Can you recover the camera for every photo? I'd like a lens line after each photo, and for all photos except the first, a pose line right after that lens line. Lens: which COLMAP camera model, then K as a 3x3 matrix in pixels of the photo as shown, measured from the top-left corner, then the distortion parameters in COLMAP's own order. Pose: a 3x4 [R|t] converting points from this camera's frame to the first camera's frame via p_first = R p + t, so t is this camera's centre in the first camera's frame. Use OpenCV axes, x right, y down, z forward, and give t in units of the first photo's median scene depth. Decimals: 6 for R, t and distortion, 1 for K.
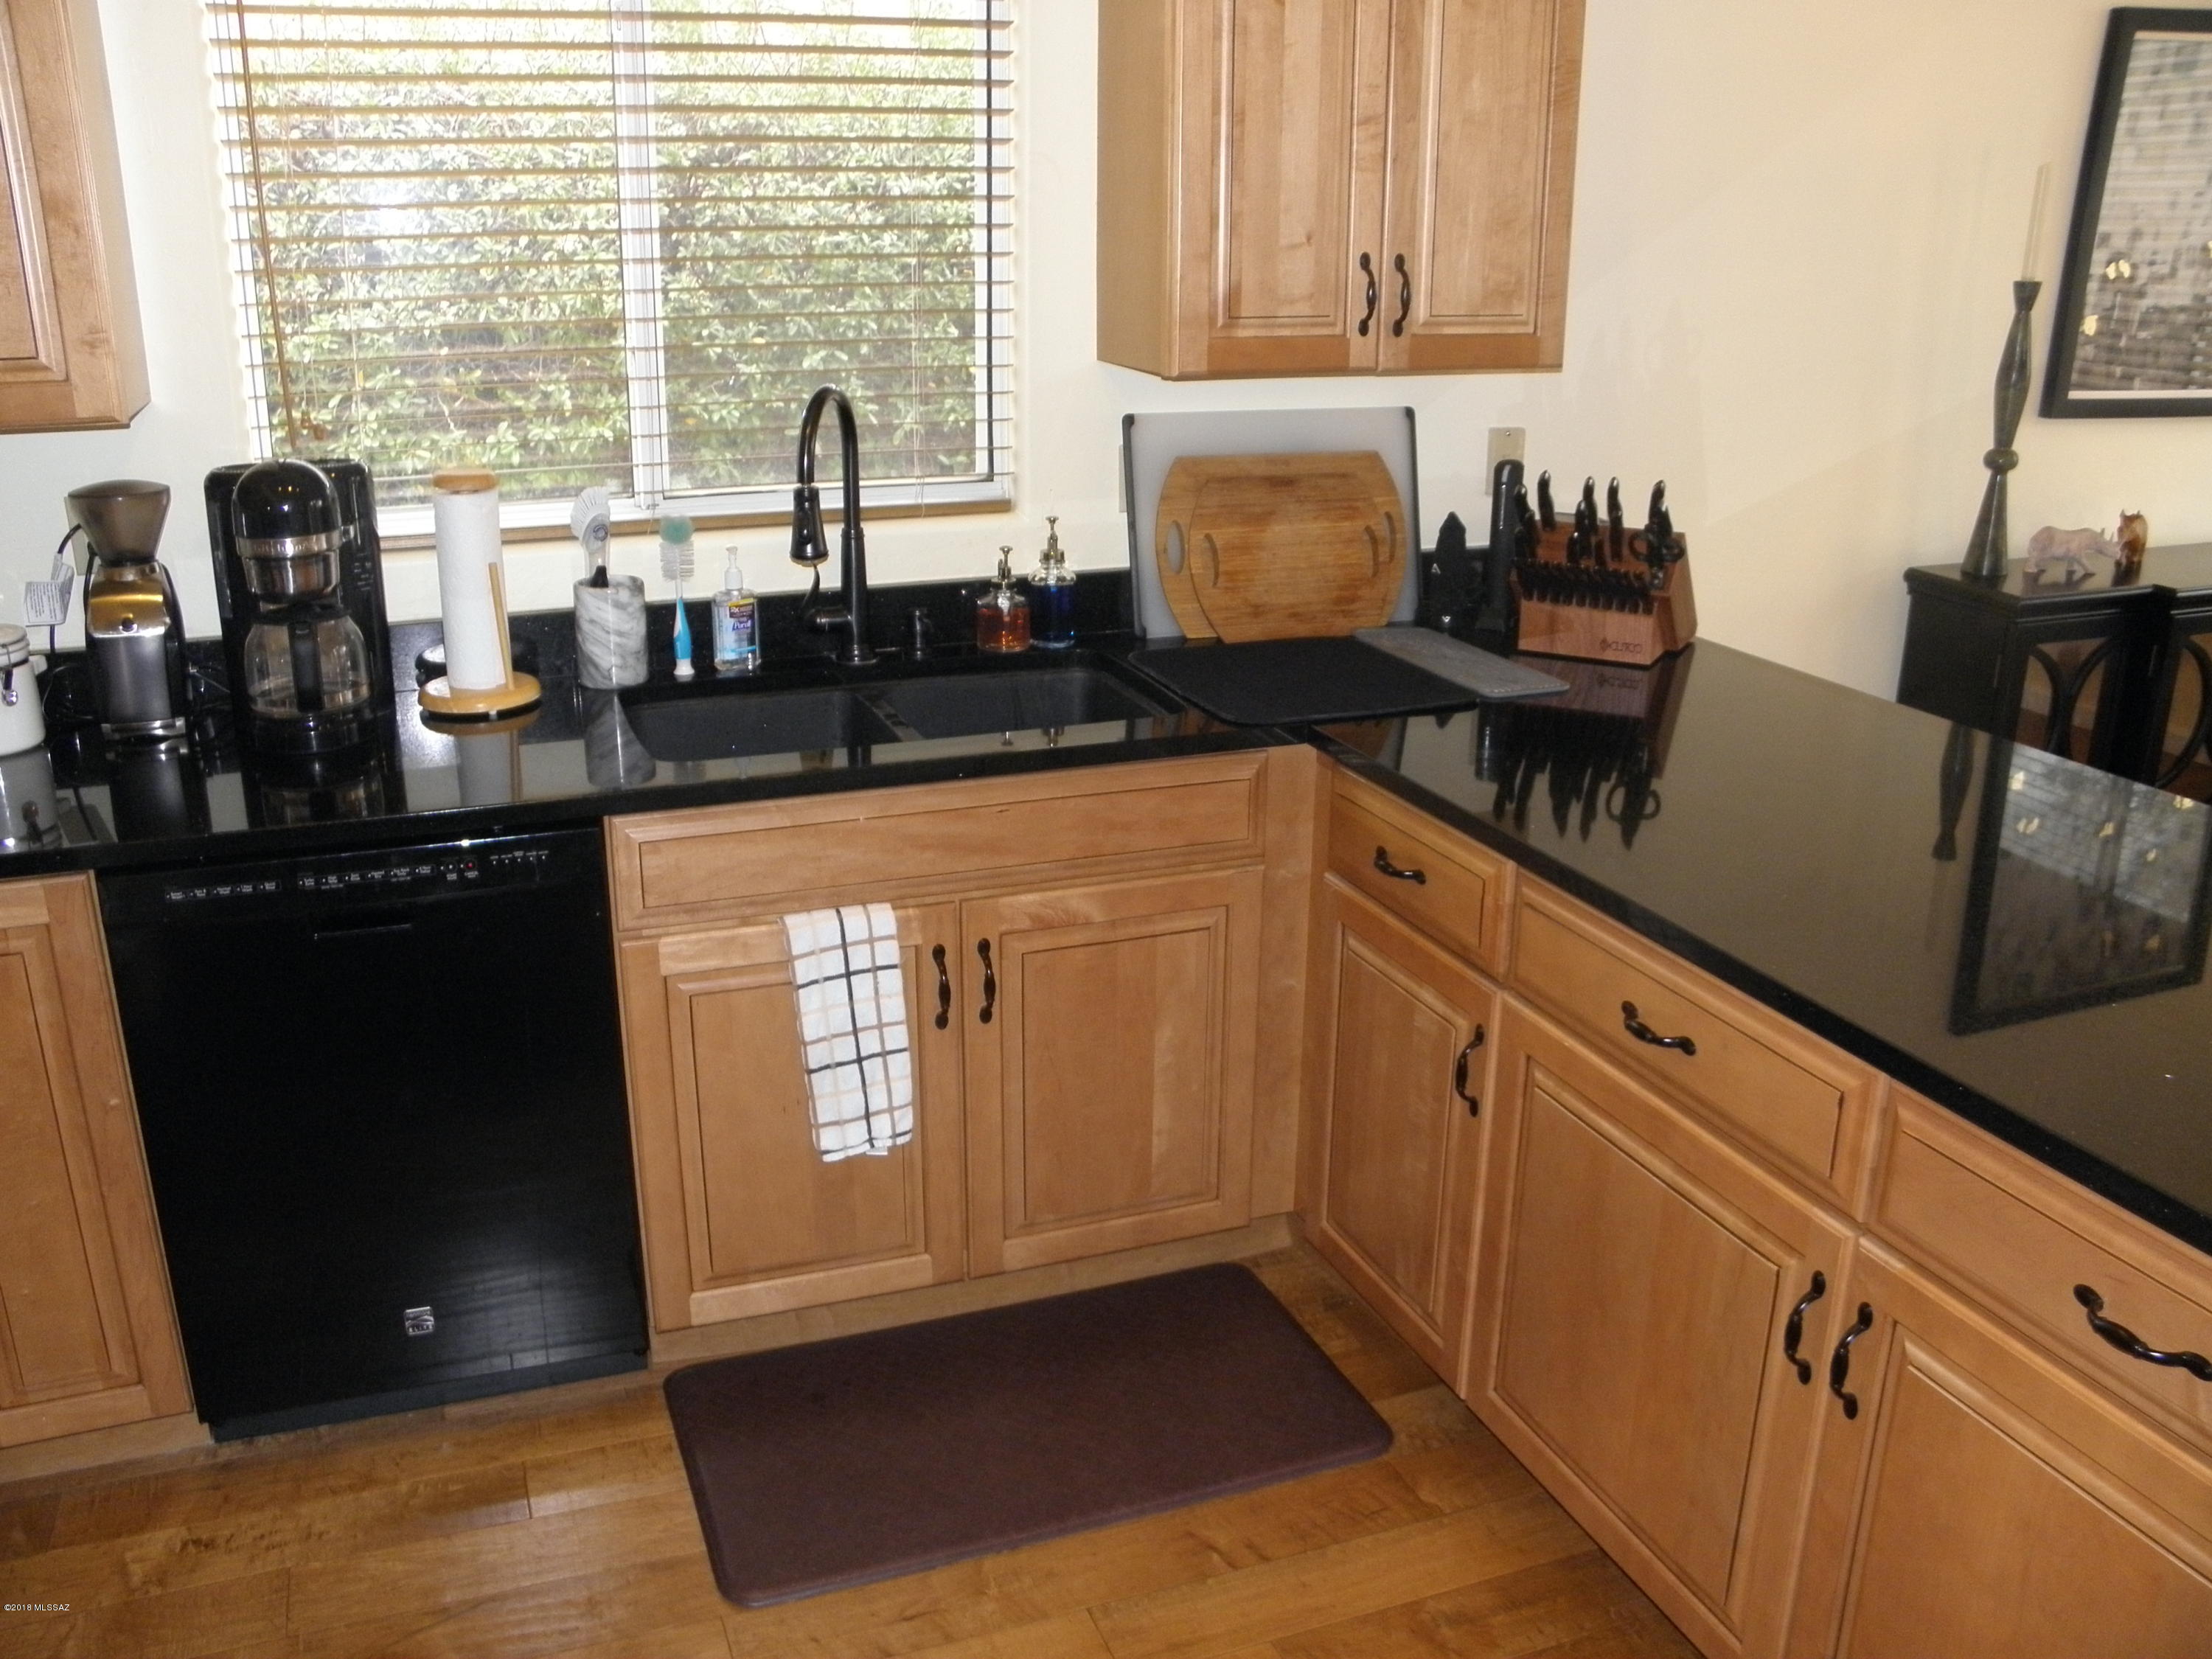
lens RADIAL K [[1862.3, 0, 1100.6], [0, 1862.3, 830.6], [0, 0, 1]] dist [-0.167385, 0.132210]
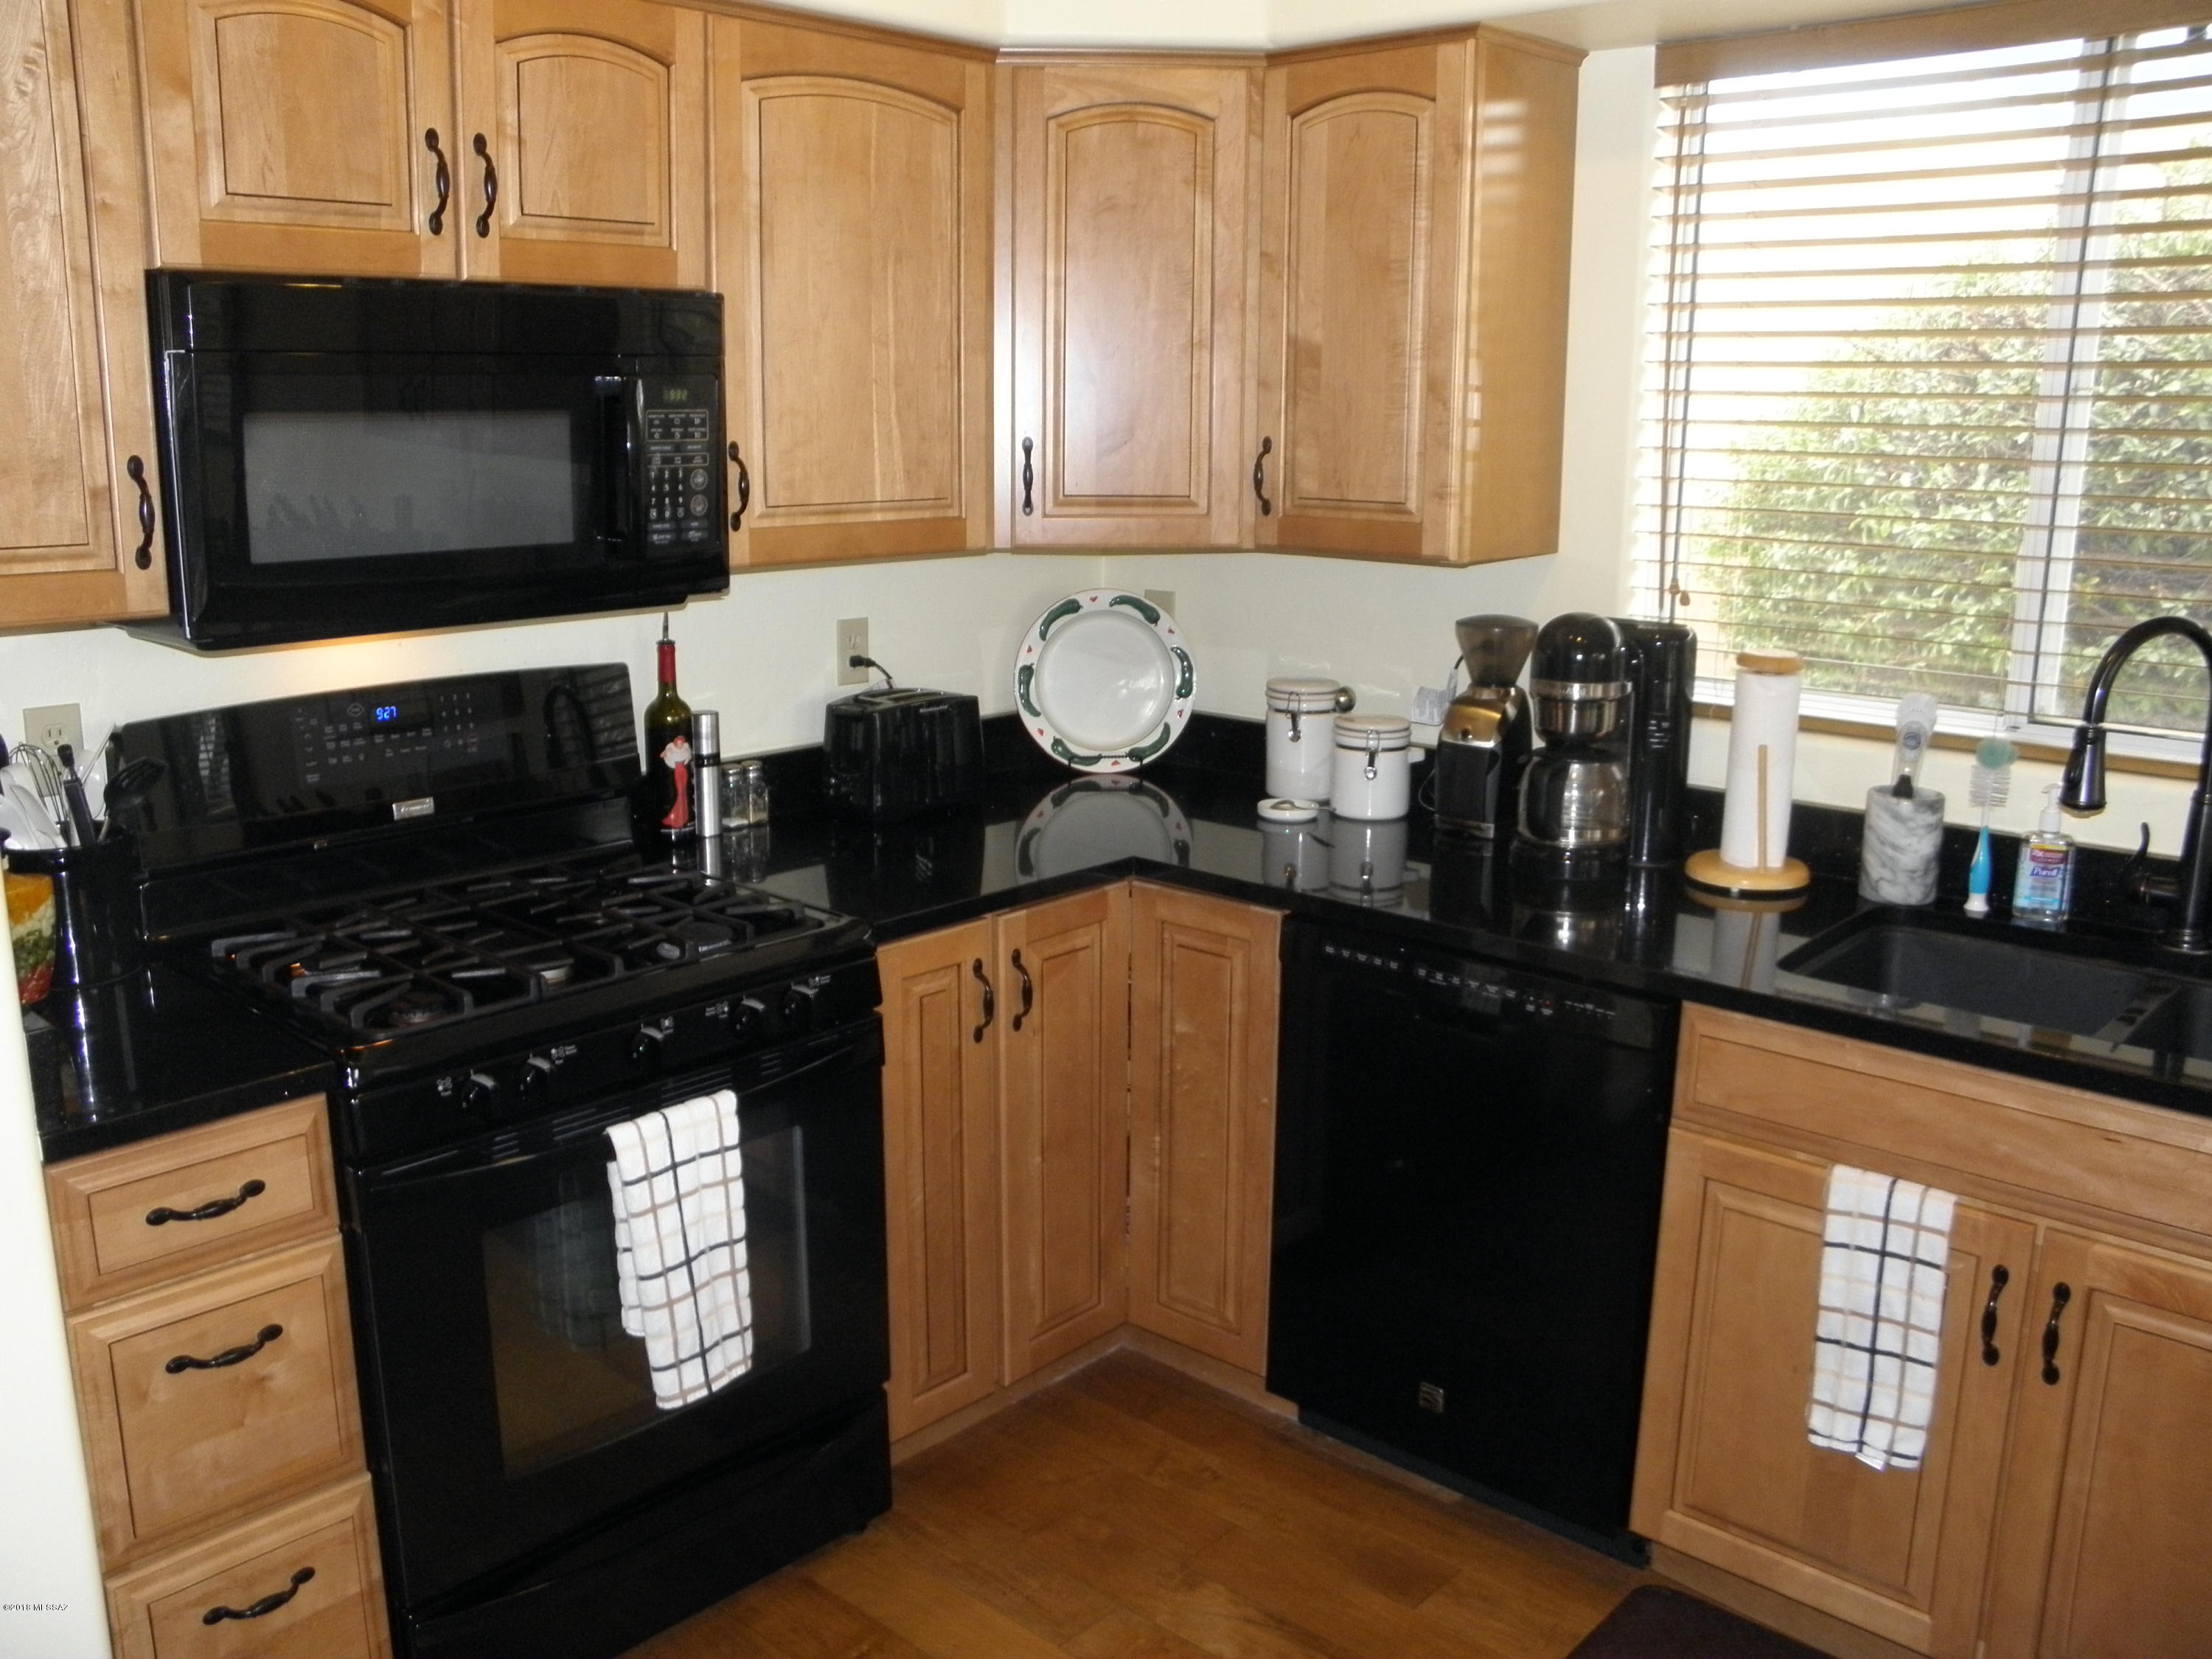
lens RADIAL K [[1934.0, 0, 1106.1], [0, 1934.0, 811.3], [0, 0, 1]] dist [-0.111119, 0.020840]
pose [[0.465082, 0.188786, -0.864904, 0.423793], [-0.288643, 0.955944, 0.053446, -0.064414], [0.836889, 0.224792, 0.499084, 0.182116]]
